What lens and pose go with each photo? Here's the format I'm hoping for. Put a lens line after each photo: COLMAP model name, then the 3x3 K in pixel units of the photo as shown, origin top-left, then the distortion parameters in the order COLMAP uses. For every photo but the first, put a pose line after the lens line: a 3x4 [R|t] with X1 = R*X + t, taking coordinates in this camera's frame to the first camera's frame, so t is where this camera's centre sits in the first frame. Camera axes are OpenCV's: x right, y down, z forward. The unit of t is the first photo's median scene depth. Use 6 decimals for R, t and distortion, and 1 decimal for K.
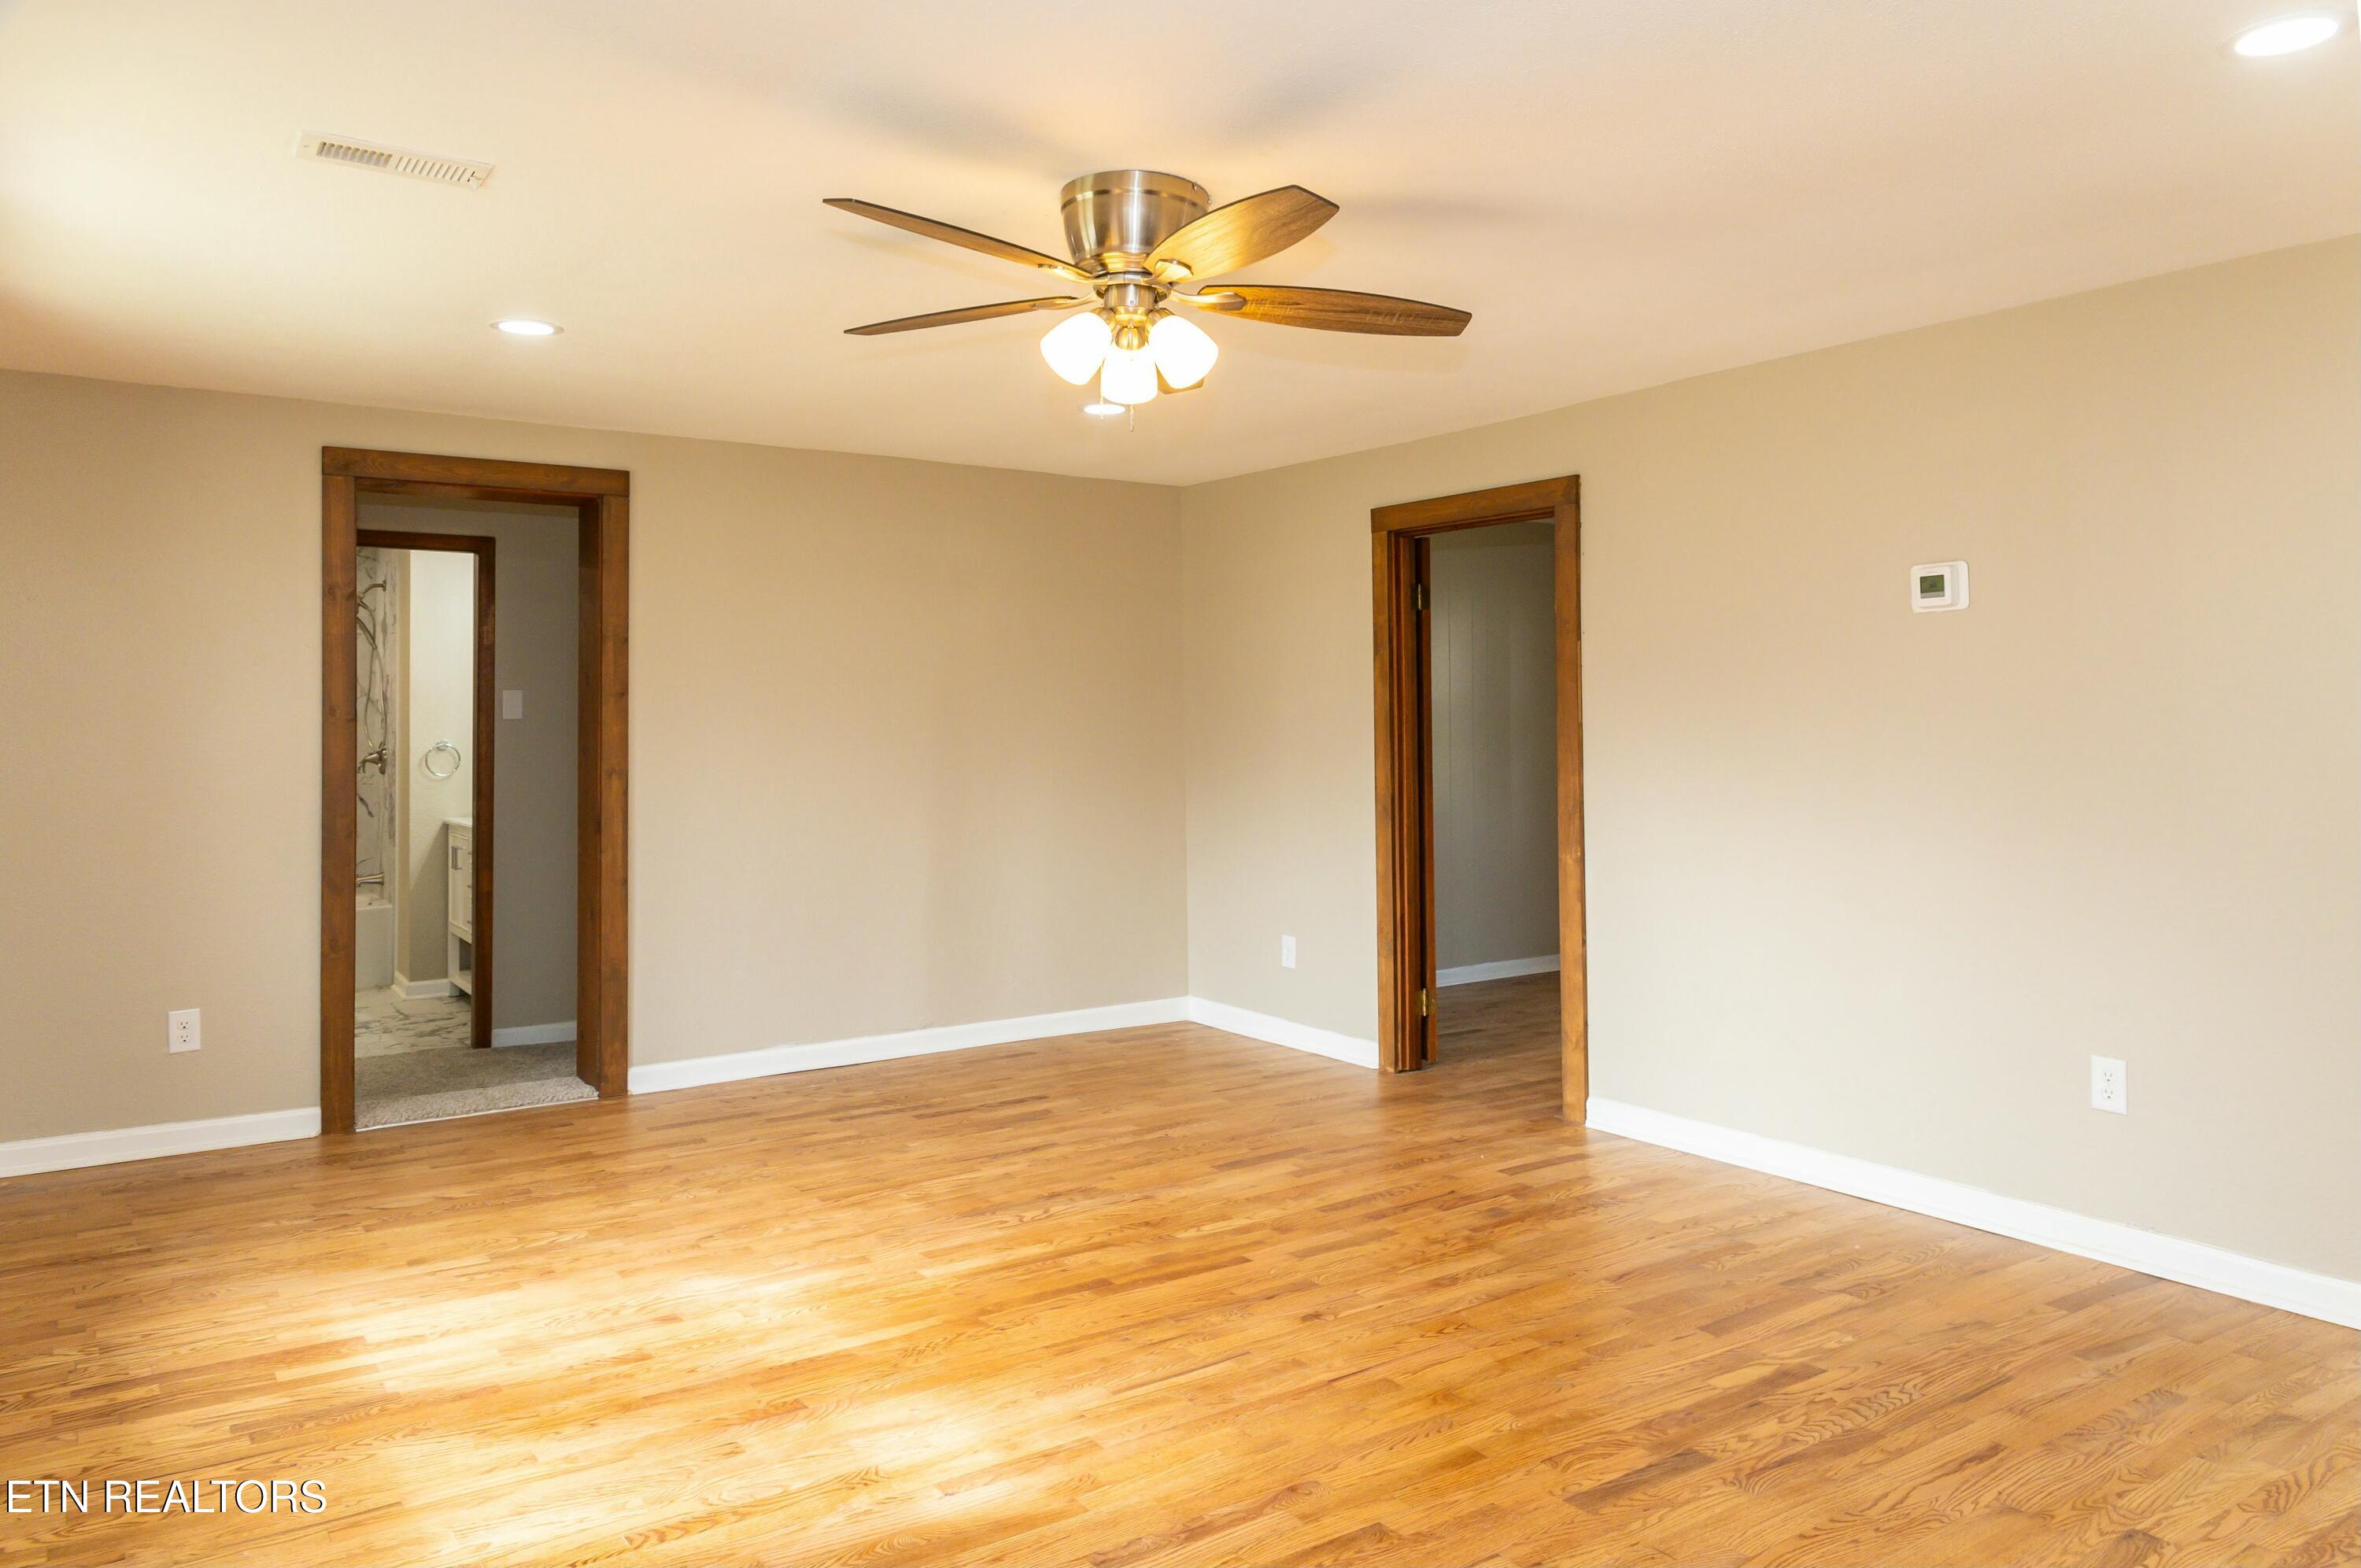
lens RADIAL K [[1576.9, 0, 1182.5], [0, 1576.9, 704.7], [0, 0, 1]] dist [0.000036, 0.000884]
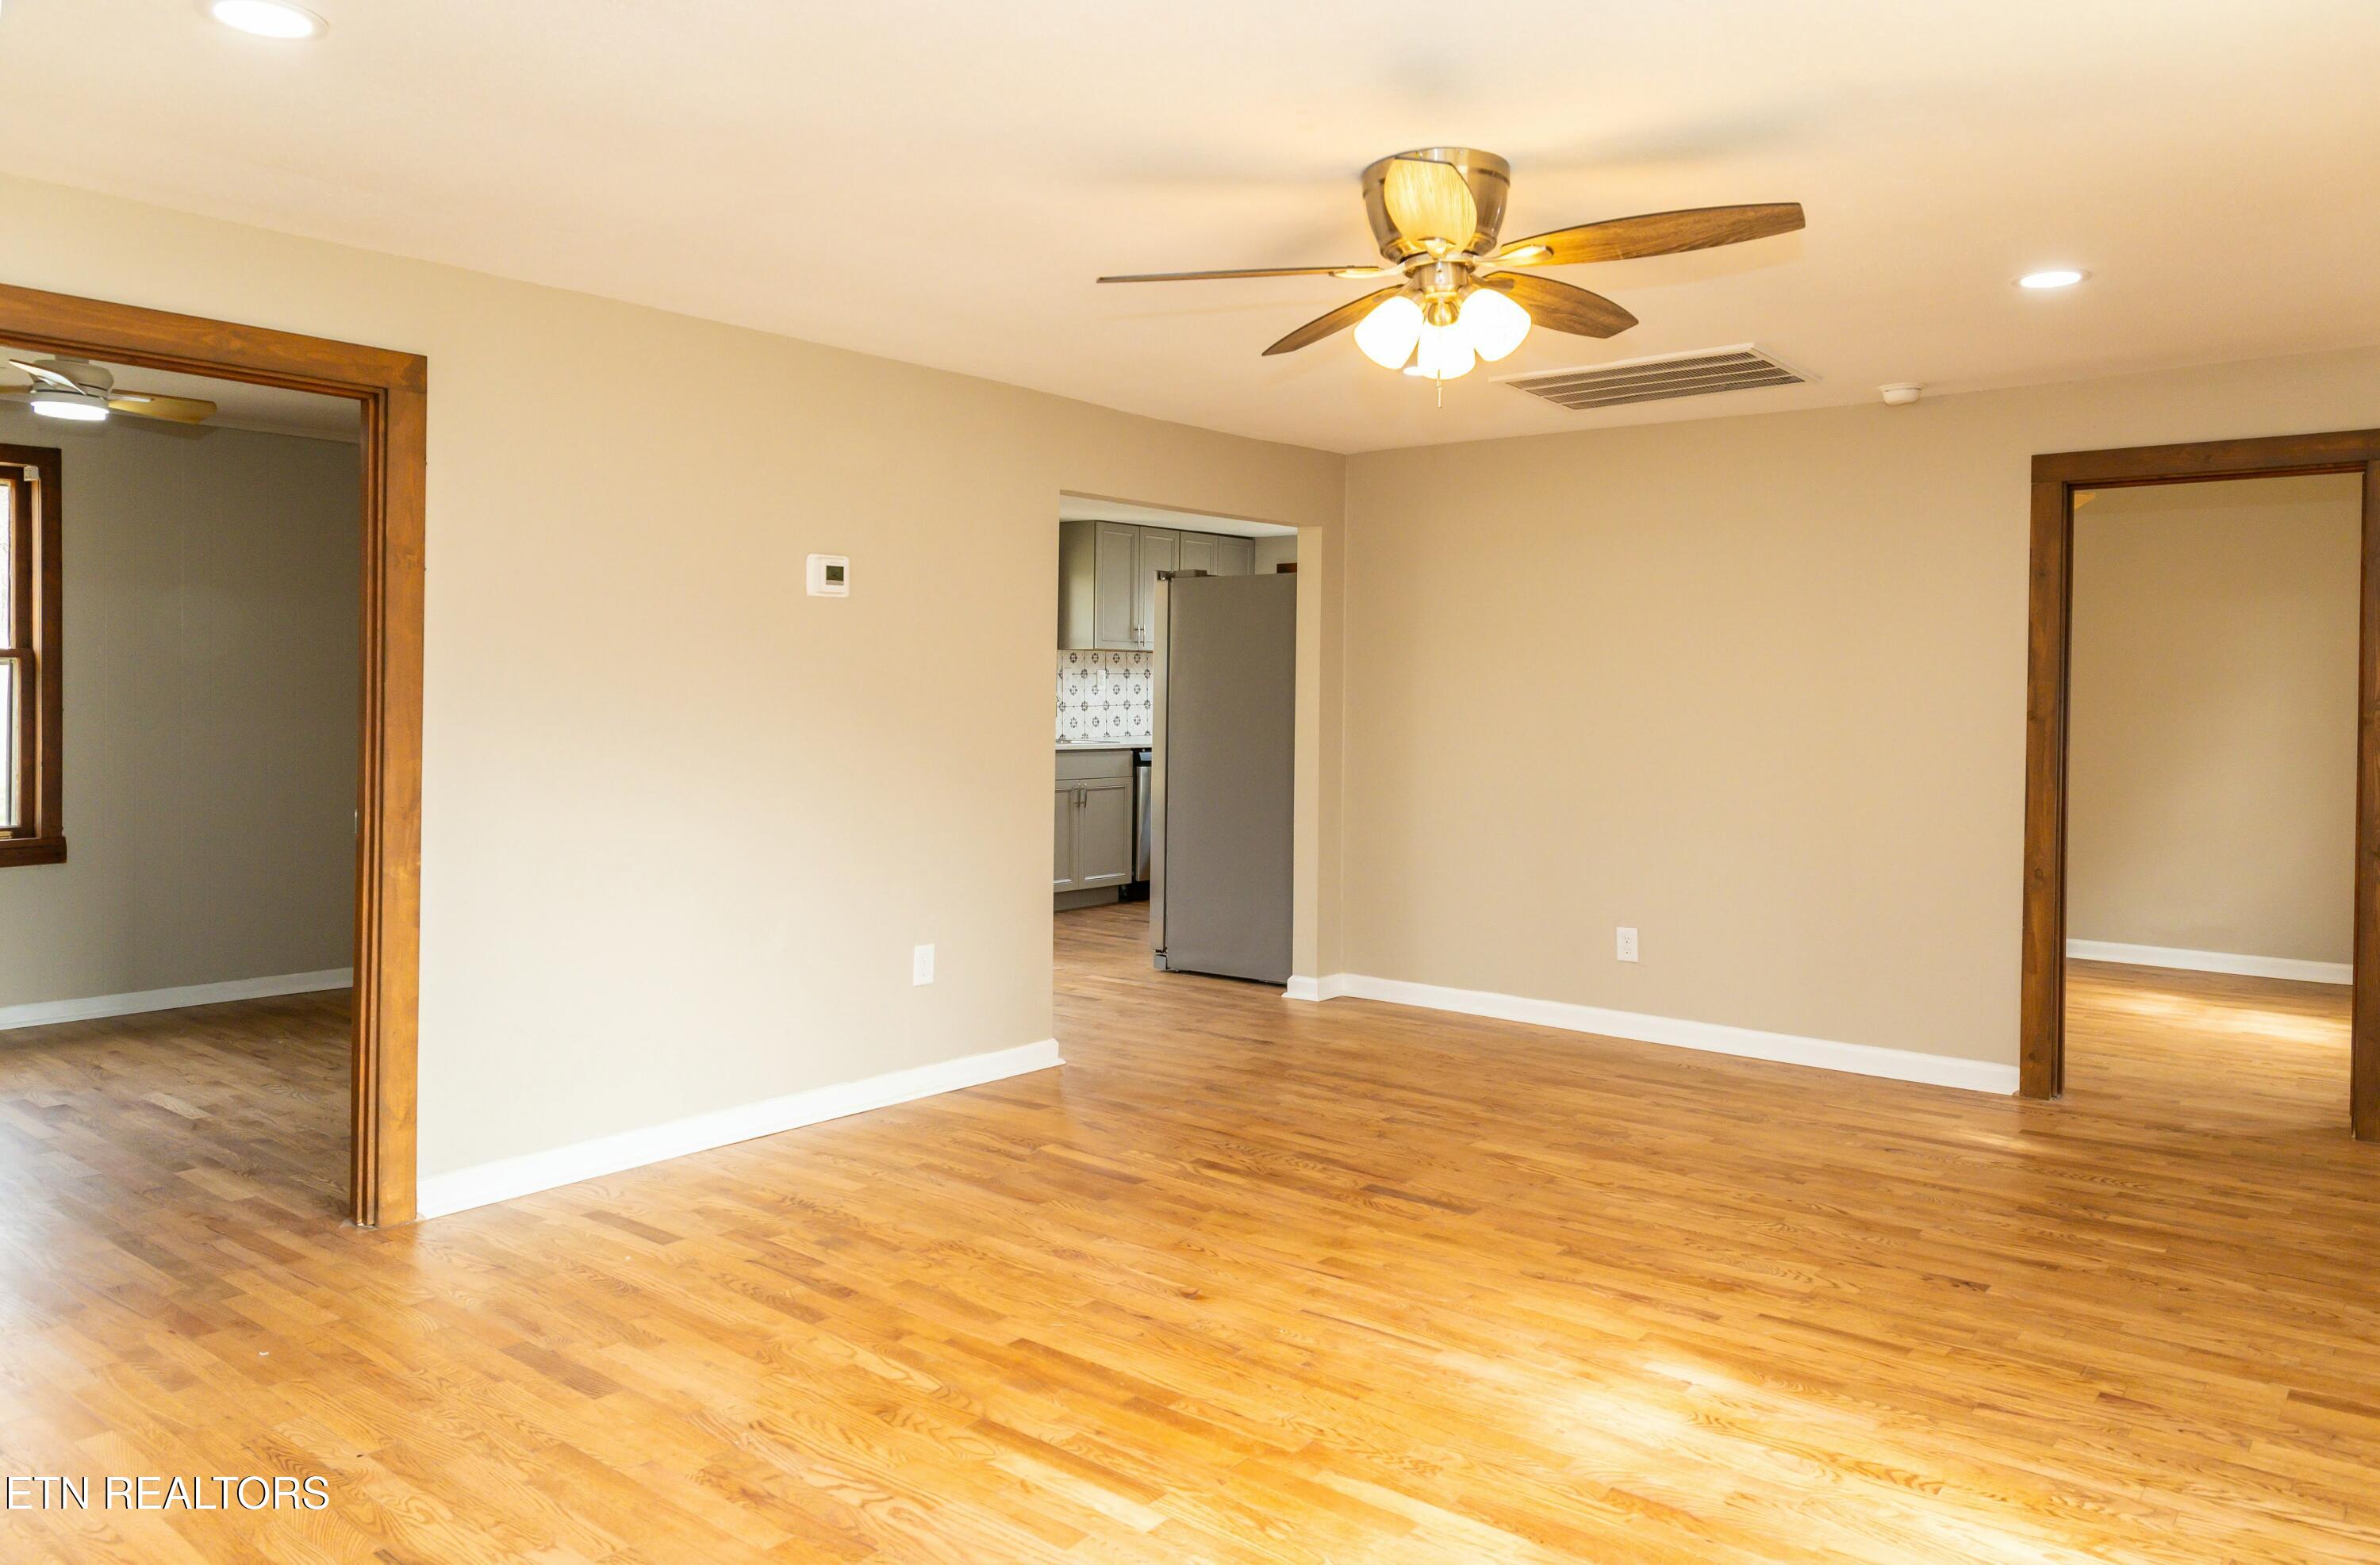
lens RADIAL K [[1661.9, 0, 1196.8], [0, 1661.9, 684.3], [0, 0, 1]] dist [0.003749, -0.004066]
pose [[-0.284292, 0.010145, 0.958684, -0.960935], [-0.019189, 0.999683, -0.016269, 0.024845], [-0.958546, -0.023022, -0.284007, 1.363243]]
